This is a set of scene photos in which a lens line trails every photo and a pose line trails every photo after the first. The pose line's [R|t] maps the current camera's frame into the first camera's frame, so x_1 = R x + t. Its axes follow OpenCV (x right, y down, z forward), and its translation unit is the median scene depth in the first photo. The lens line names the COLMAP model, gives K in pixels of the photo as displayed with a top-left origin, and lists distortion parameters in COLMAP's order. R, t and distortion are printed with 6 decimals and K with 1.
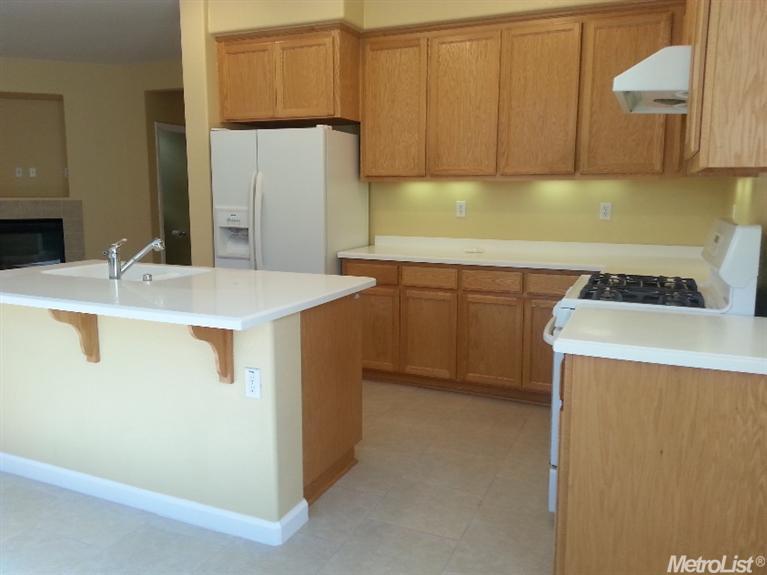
lens RADIAL K [[624.9, 0, 382.5], [0, 624.9, 288.4], [0, 0, 1]] dist [0.066118, -0.103571]
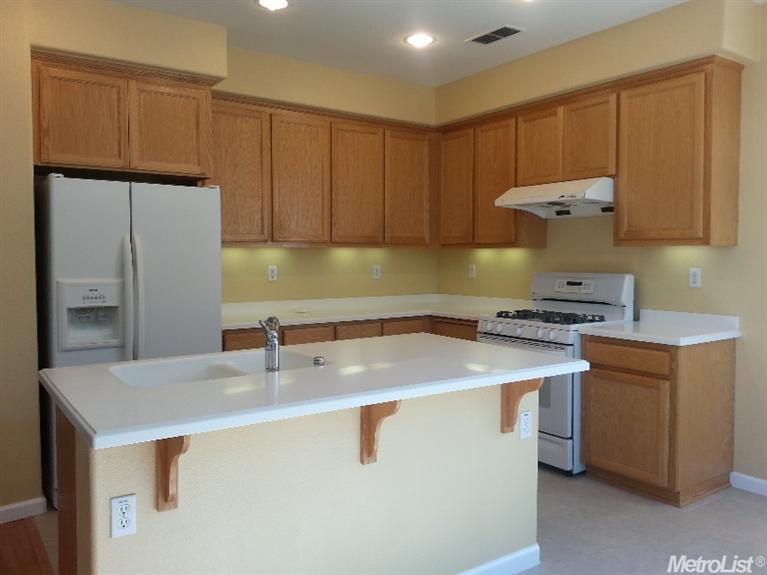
lens RADIAL K [[624.9, 0, 377.2], [0, 624.9, 280.2], [0, 0, 1]] dist [0.066118, -0.103571]
pose [[0.508345, -0.037902, 0.860319, -0.736682], [0.136276, 0.989983, -0.036908, -0.057747], [-0.850303, 0.136003, 0.508418, 0.345249]]
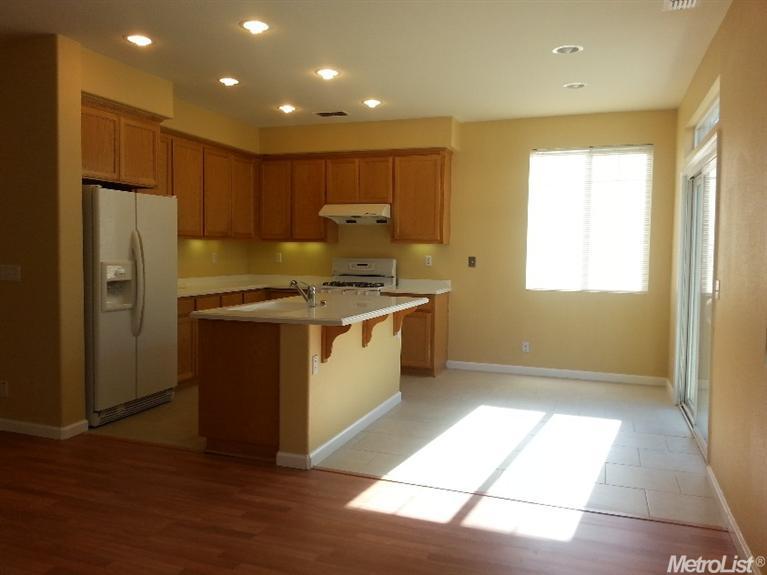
lens RADIAL K [[624.9, 0, 390.7], [0, 624.9, 283.5], [0, 0, 1]] dist [0.066118, -0.103571]
pose [[-0.101417, -0.061804, 0.992922, -1.382174], [0.140167, 0.987225, 0.075766, -0.113834], [-0.984920, 0.146859, -0.091459, 0.678067]]
